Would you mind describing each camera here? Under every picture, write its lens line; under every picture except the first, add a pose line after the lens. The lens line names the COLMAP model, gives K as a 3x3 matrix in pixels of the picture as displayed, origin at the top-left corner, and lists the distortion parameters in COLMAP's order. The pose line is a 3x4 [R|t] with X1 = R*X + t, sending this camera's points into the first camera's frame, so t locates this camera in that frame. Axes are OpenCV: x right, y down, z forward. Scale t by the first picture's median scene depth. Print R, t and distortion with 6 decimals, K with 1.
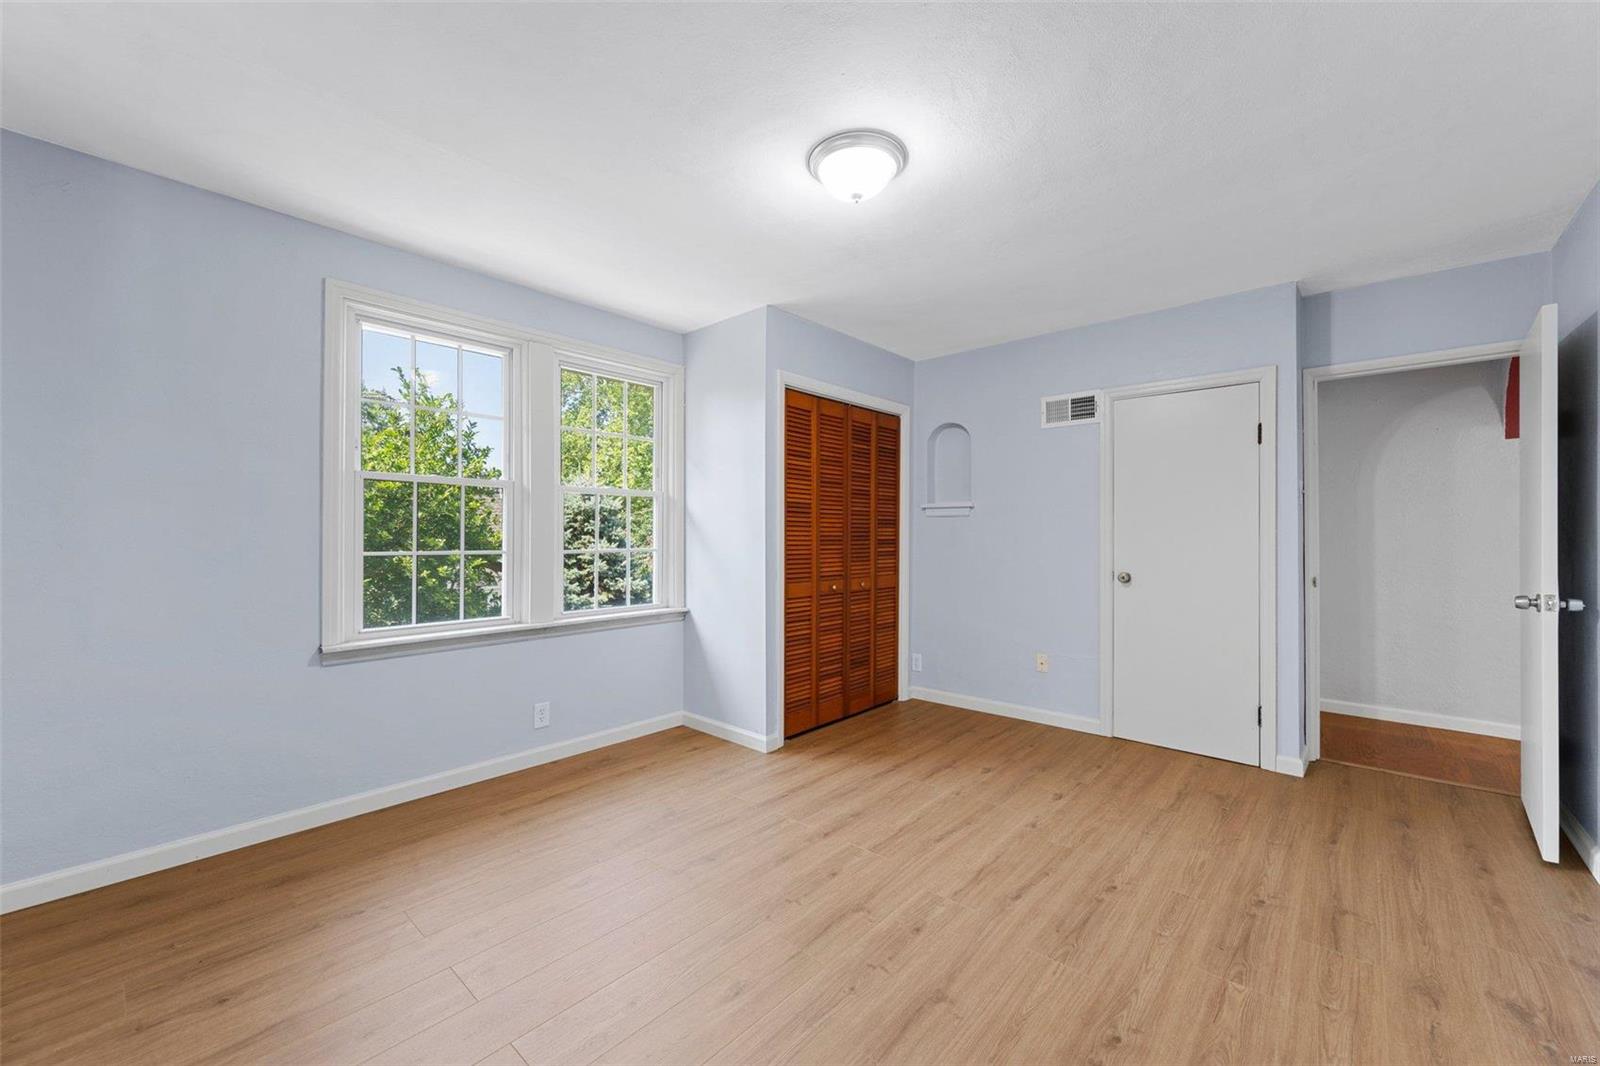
lens RADIAL K [[630.4, 0, 805.3], [0, 630.4, 538.4], [0, 0, 1]] dist [-0.001907, 0.000060]
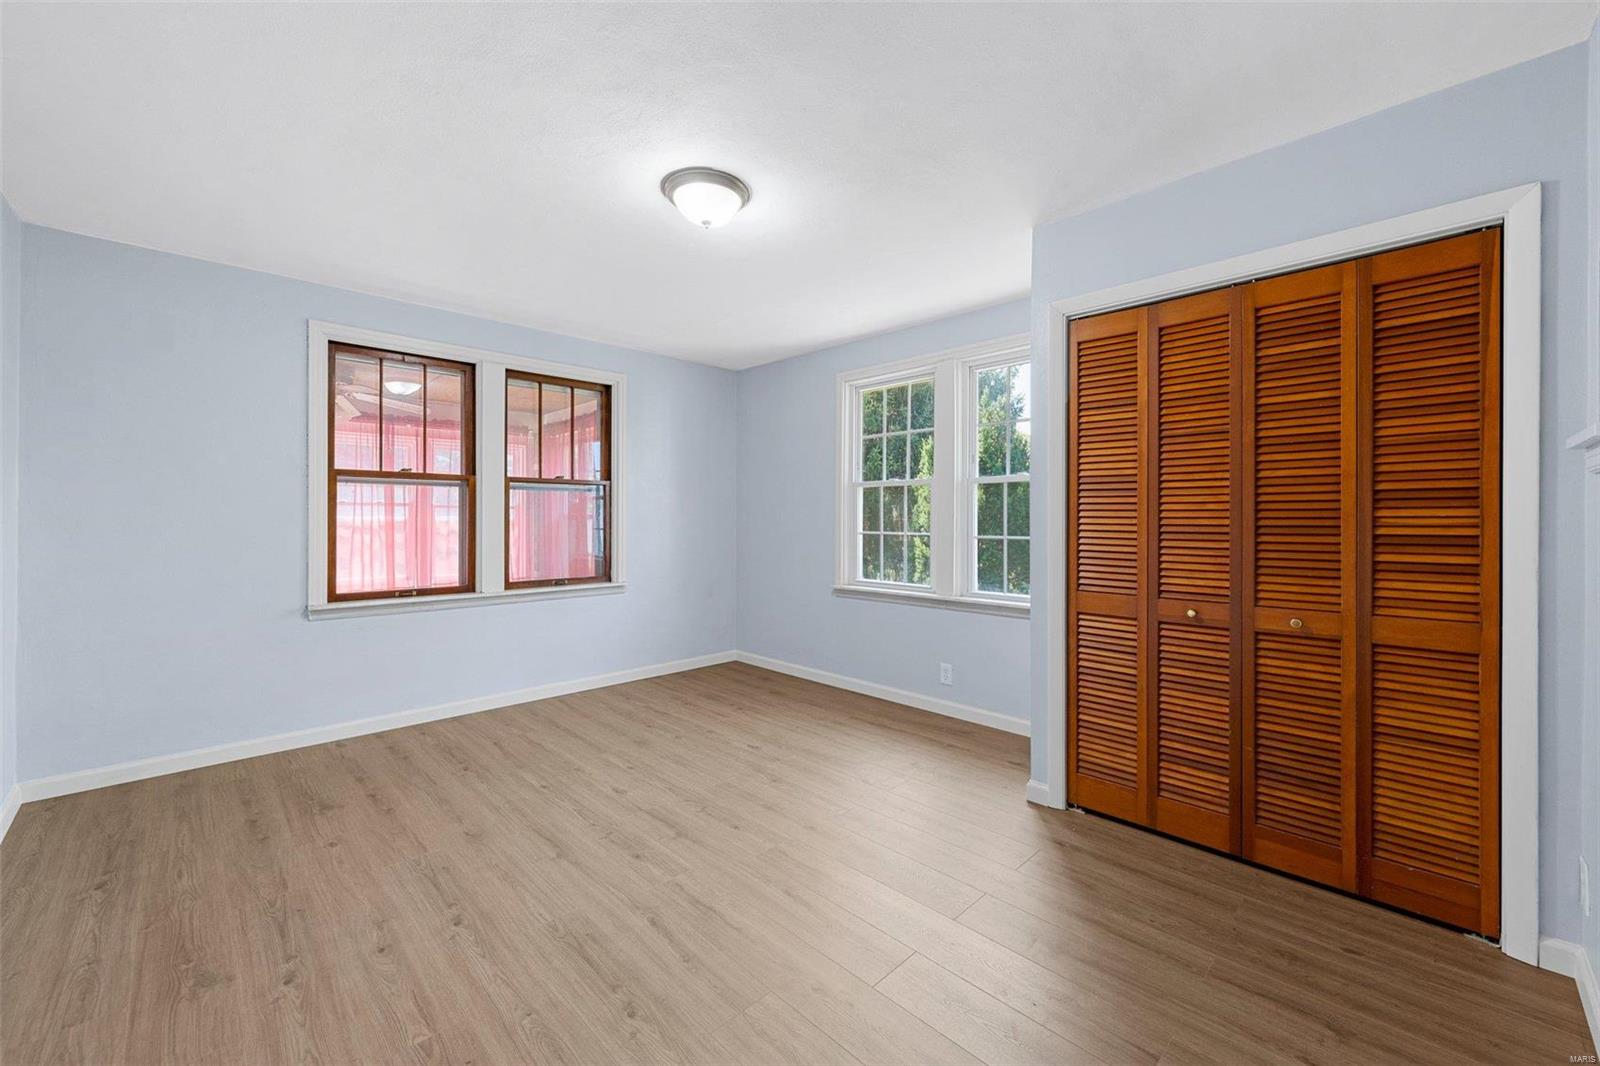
lens RADIAL K [[630.4, 0, 805.3], [0, 630.4, 538.4], [0, 0, 1]] dist [-0.001907, 0.000060]
pose [[-0.063517, 0.030686, -0.997509, 0.656319], [-0.010727, 0.999448, 0.031429, -0.006625], [0.997923, 0.012697, -0.063153, 0.689379]]
